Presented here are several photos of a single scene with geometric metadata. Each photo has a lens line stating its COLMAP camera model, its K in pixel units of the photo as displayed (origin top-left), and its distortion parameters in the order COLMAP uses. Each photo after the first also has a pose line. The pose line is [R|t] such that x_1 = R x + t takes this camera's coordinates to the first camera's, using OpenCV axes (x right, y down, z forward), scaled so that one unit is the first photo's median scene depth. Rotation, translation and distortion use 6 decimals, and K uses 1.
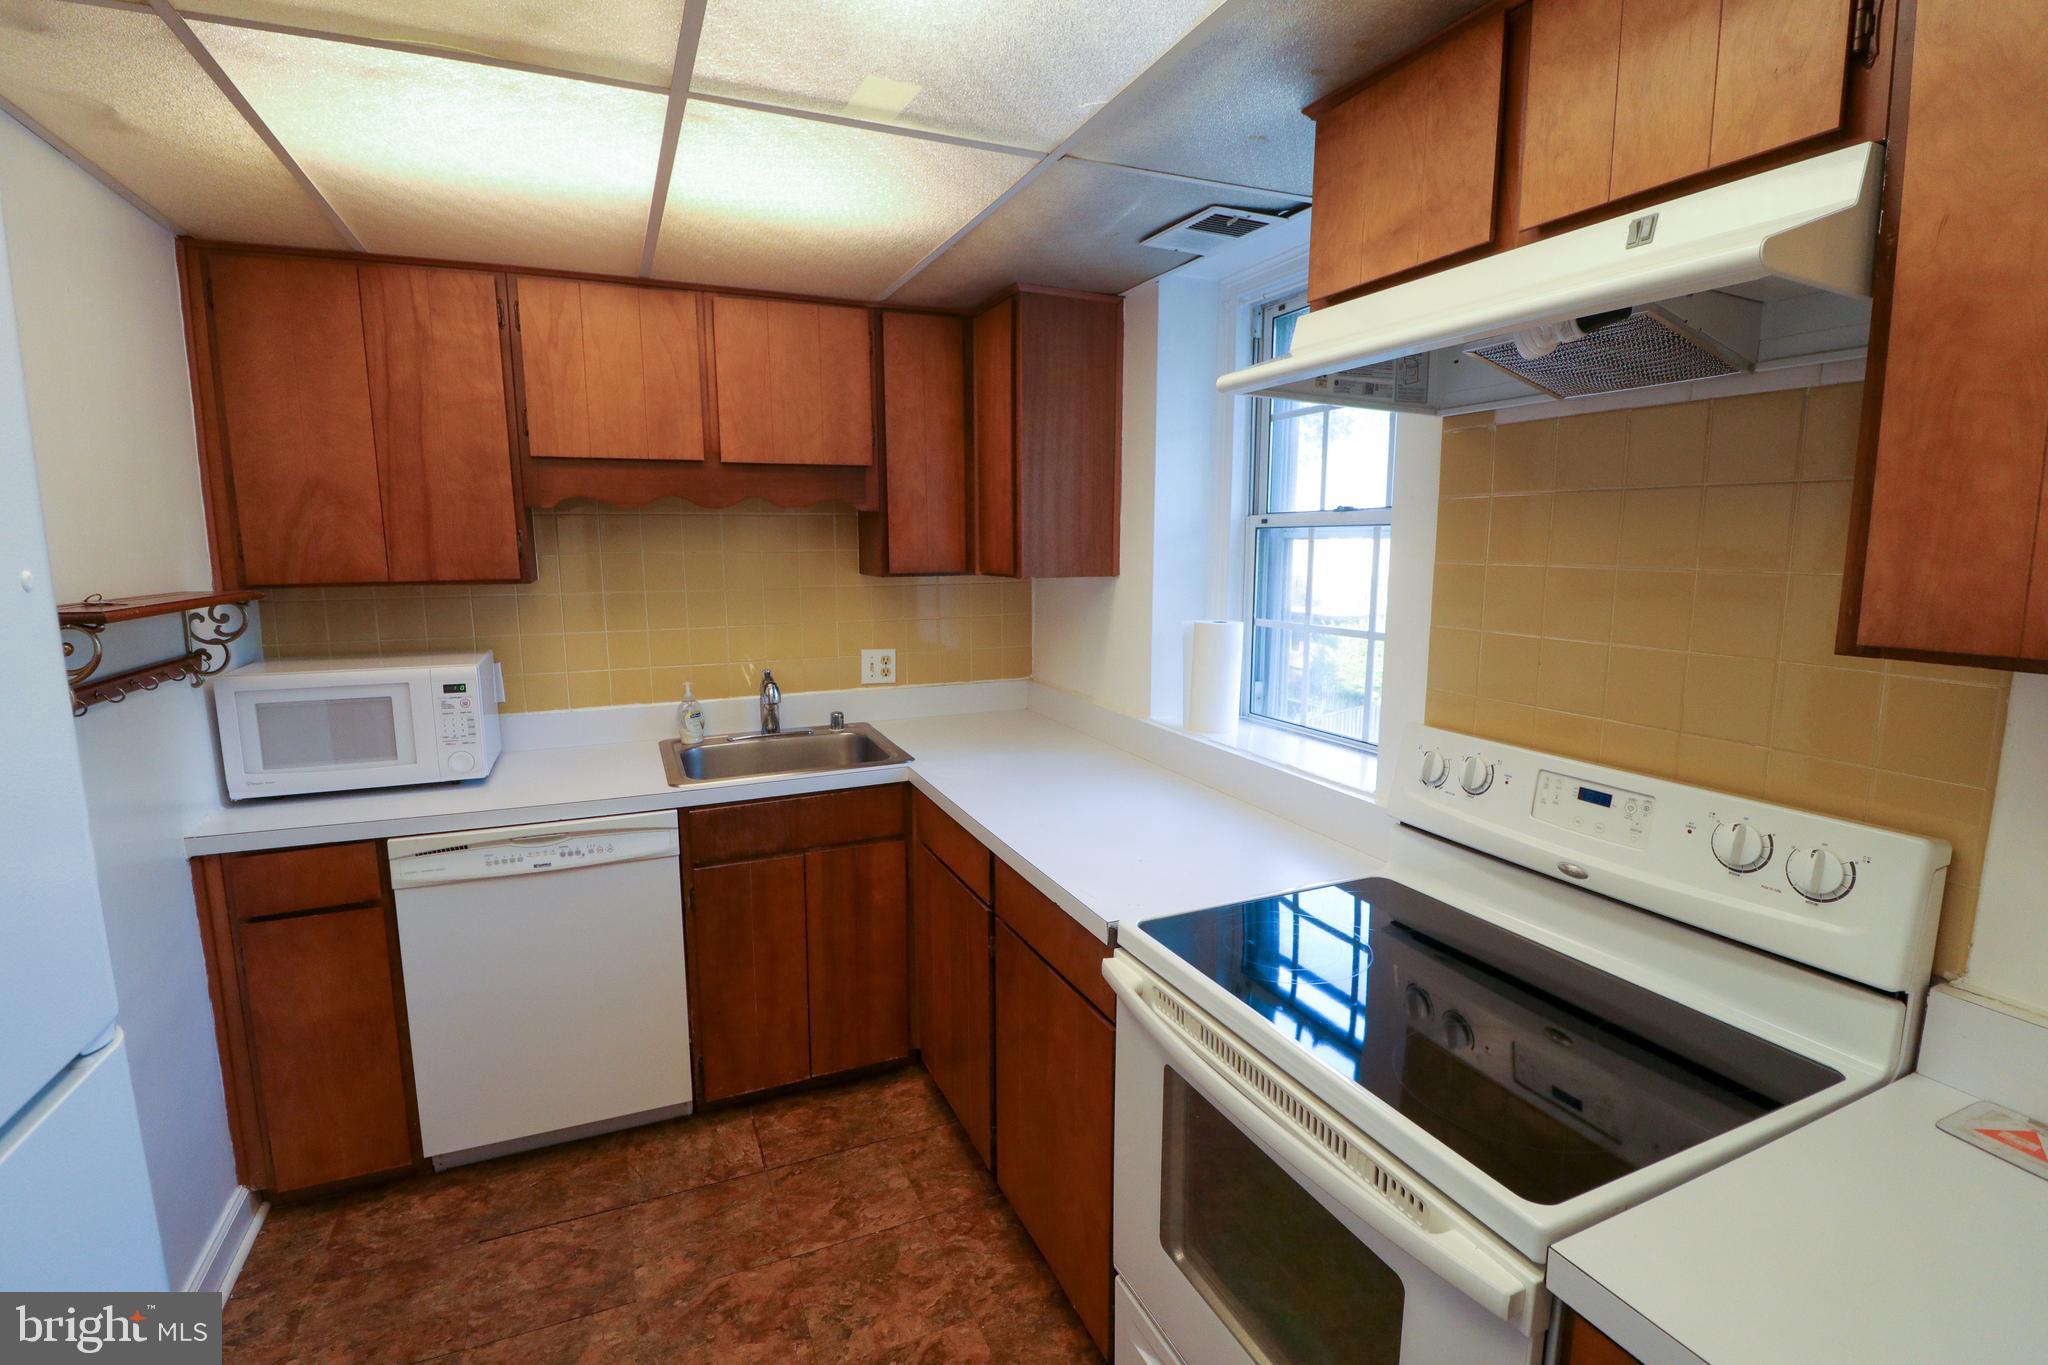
lens RADIAL K [[951.2, 0, 1027.3], [0, 951.2, 687.2], [0, 0, 1]] dist [-0.001094, -0.013205]
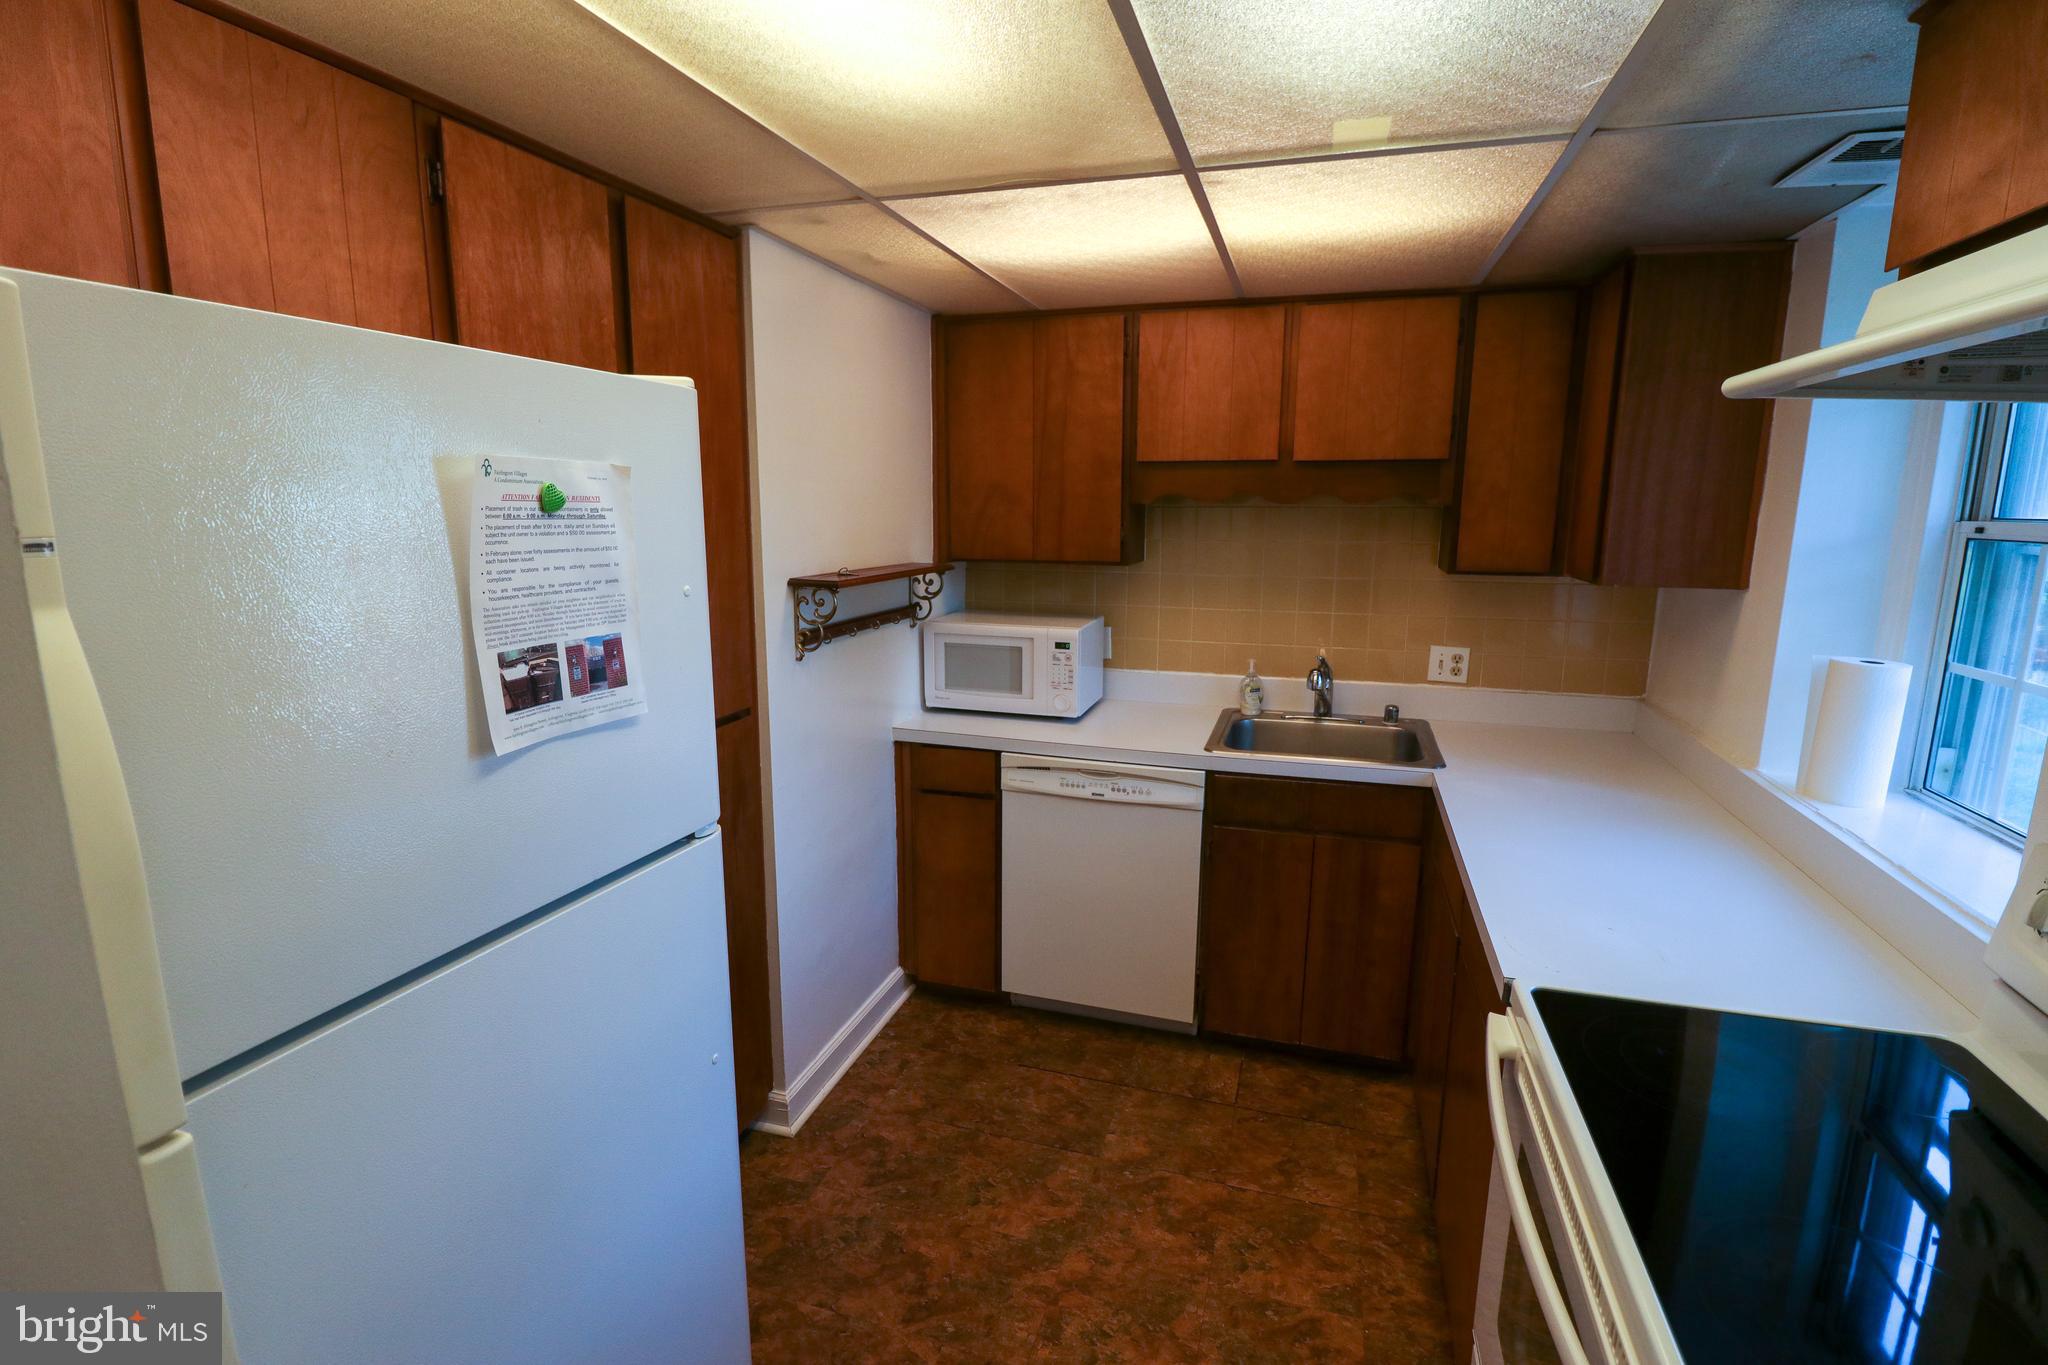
lens RADIAL K [[954.6, 0, 1024.0], [0, 954.6, 682.5], [0, 0, 1]] dist [-0.001750, -0.012498]
pose [[0.749002, 0.128808, -0.649926, 0.209252], [-0.107200, 0.991556, 0.072974, -0.038928], [0.653838, 0.015014, 0.756486, -0.012979]]
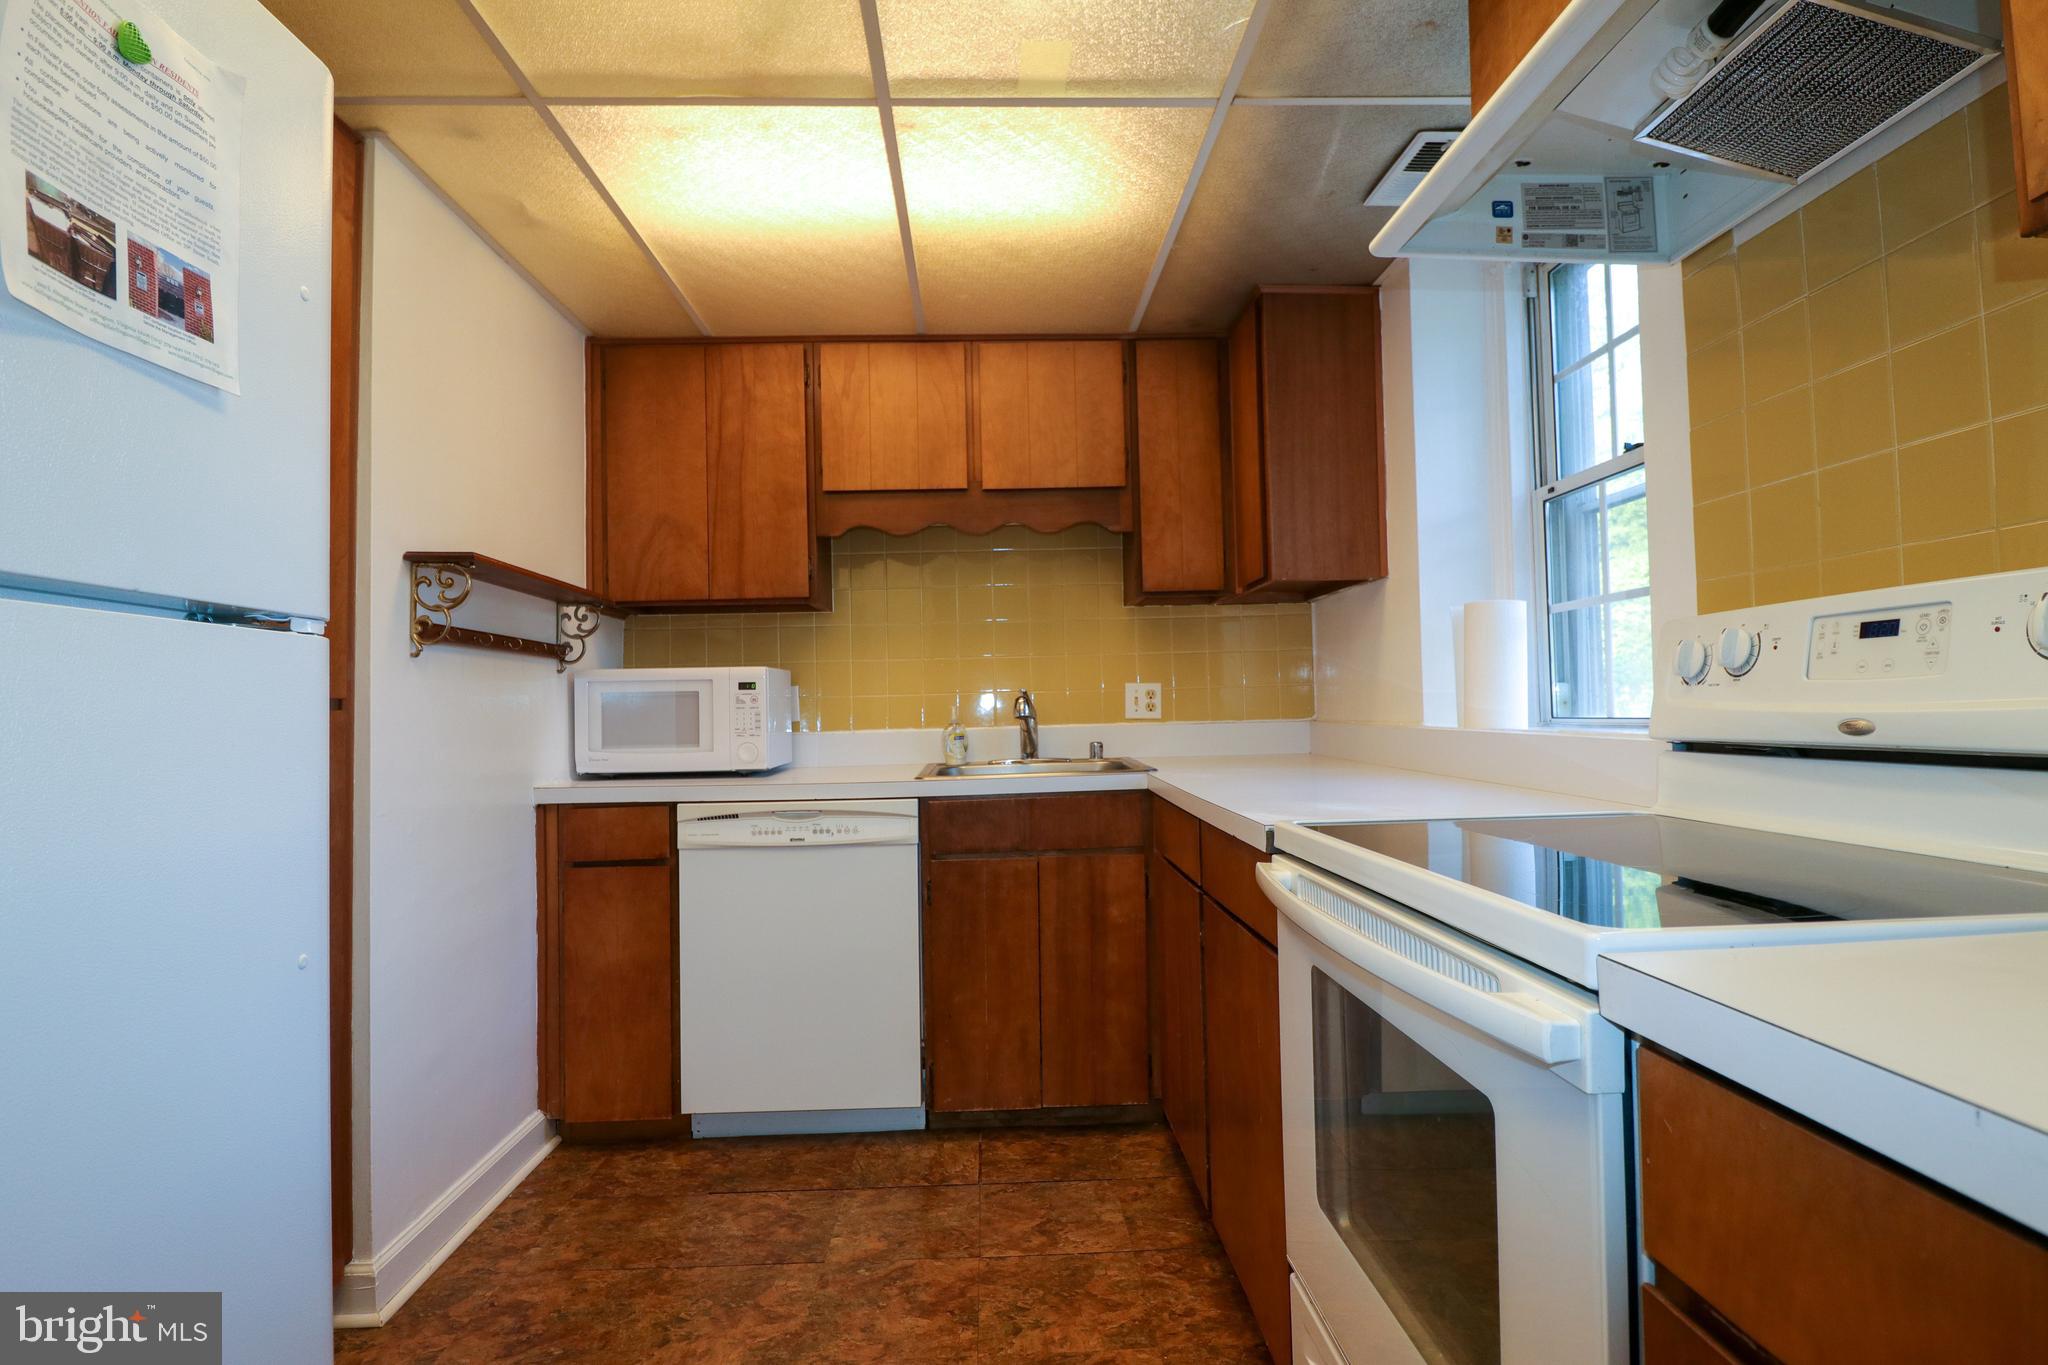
lens RADIAL K [[1017.7, 0, 1027.9], [0, 1017.7, 687.3], [0, 0, 1]] dist [0.001341, -0.011729]
pose [[0.928628, -0.028830, -0.369890, 0.163881], [-0.037562, 0.984548, -0.171039, 0.202584], [0.369106, 0.172726, 0.913196, 0.010258]]
